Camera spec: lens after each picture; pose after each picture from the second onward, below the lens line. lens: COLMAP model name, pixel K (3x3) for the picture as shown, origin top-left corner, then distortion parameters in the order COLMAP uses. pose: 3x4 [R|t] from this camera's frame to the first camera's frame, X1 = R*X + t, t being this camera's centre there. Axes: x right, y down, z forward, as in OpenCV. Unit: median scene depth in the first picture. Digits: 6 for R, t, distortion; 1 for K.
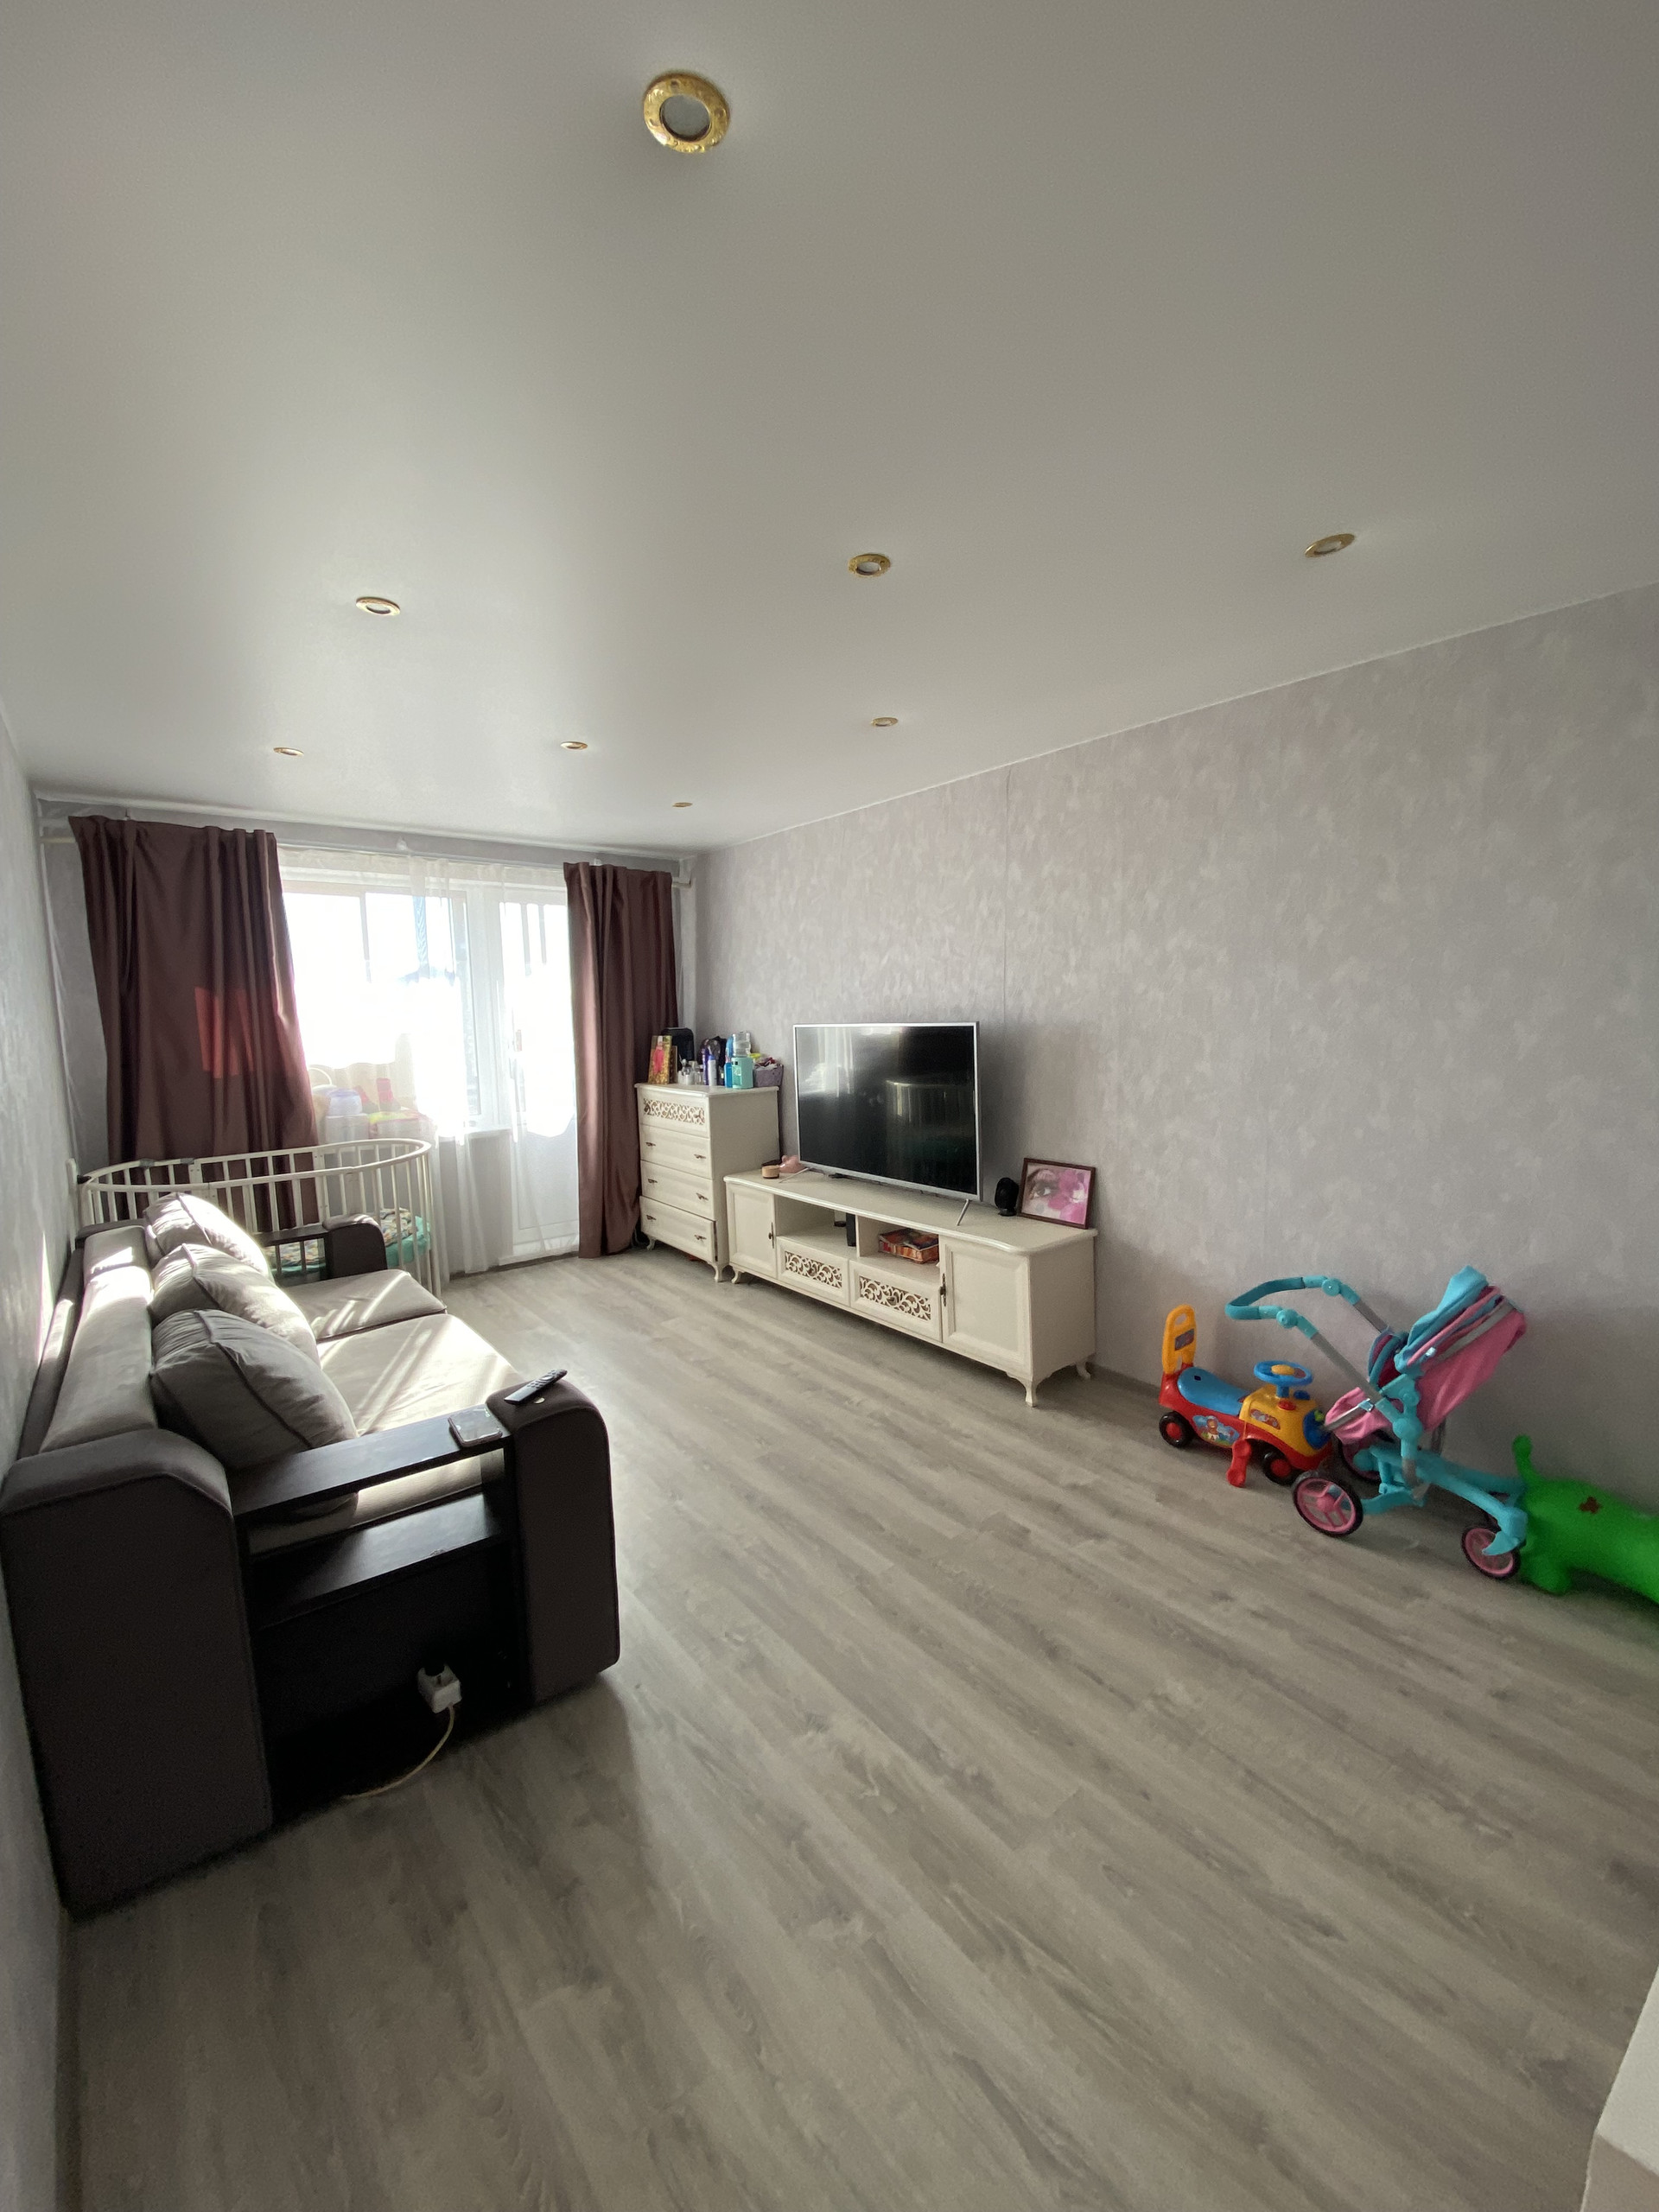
lens RADIAL K [[916.3, 0, 834.9], [0, 916.3, 1101.6], [0, 0, 1]] dist [-0.003290, -0.007668]
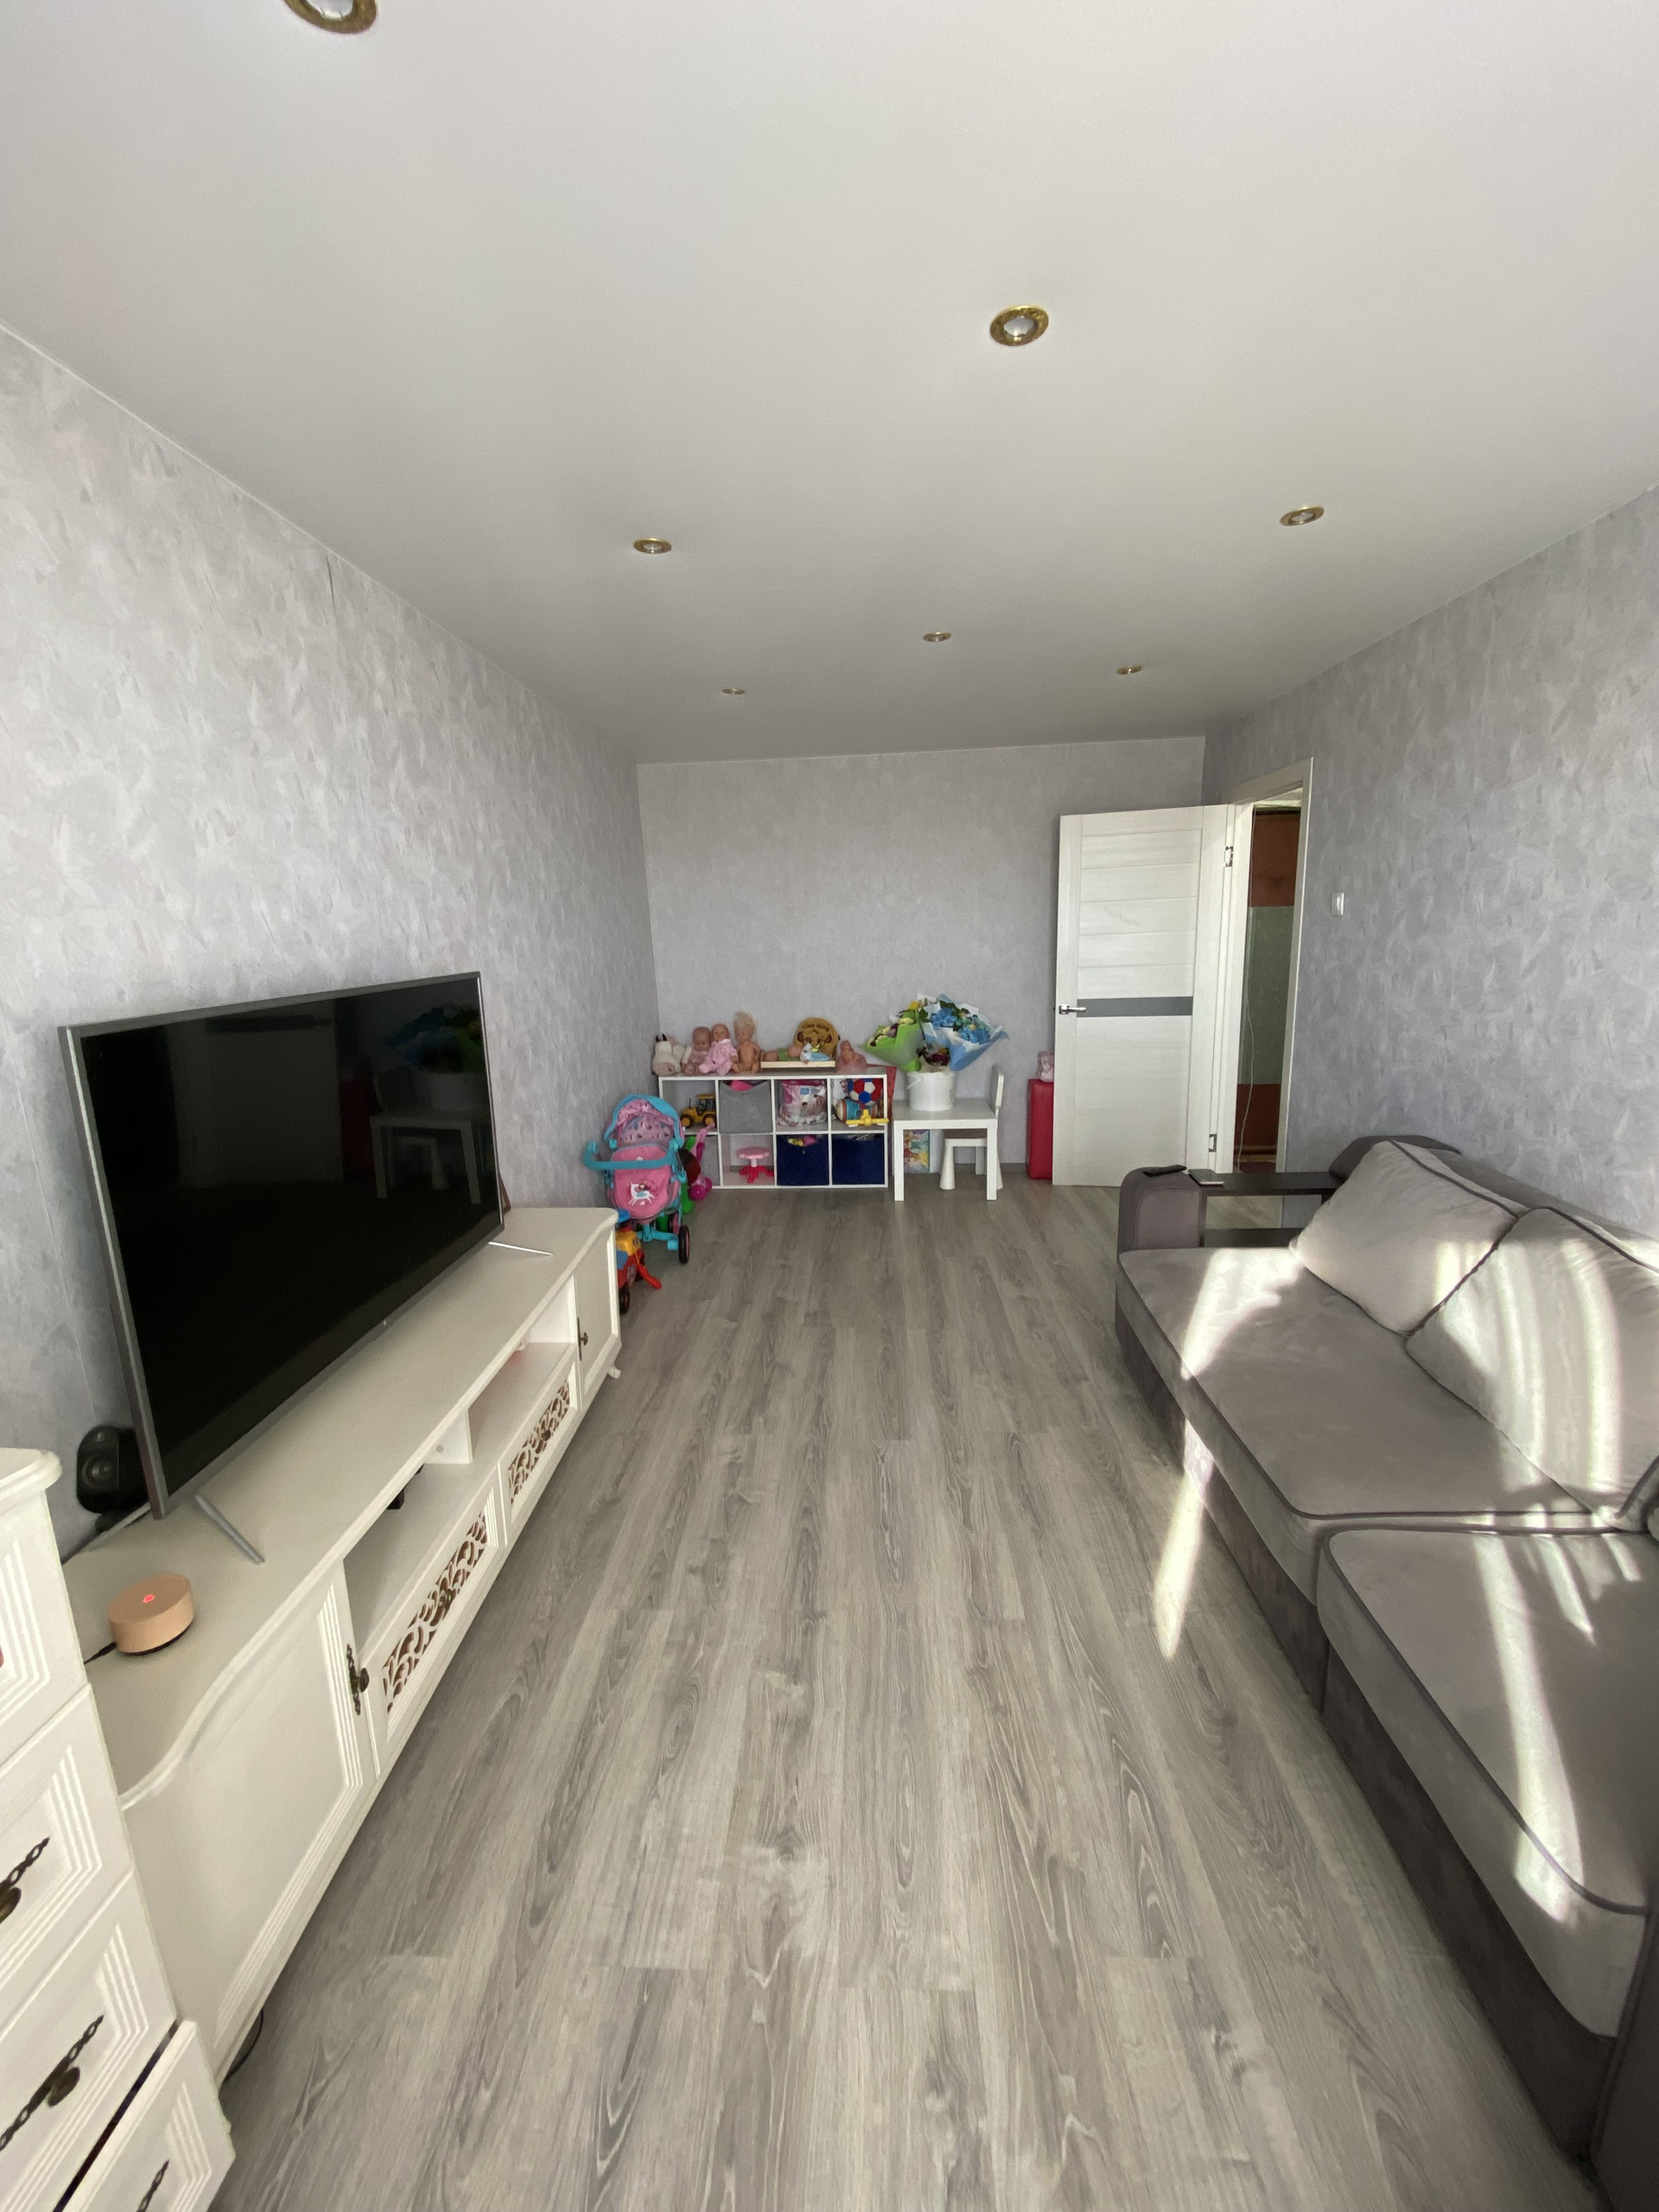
lens RADIAL K [[916.3, 0, 822.5], [0, 916.3, 1098.4], [0, 0, 1]] dist [-0.003290, -0.007668]
pose [[-0.761830, -0.069494, 0.644039, -0.619989], [0.122780, 0.960715, 0.248901, -0.172492], [-0.636035, 0.268695, -0.723369, 1.738747]]
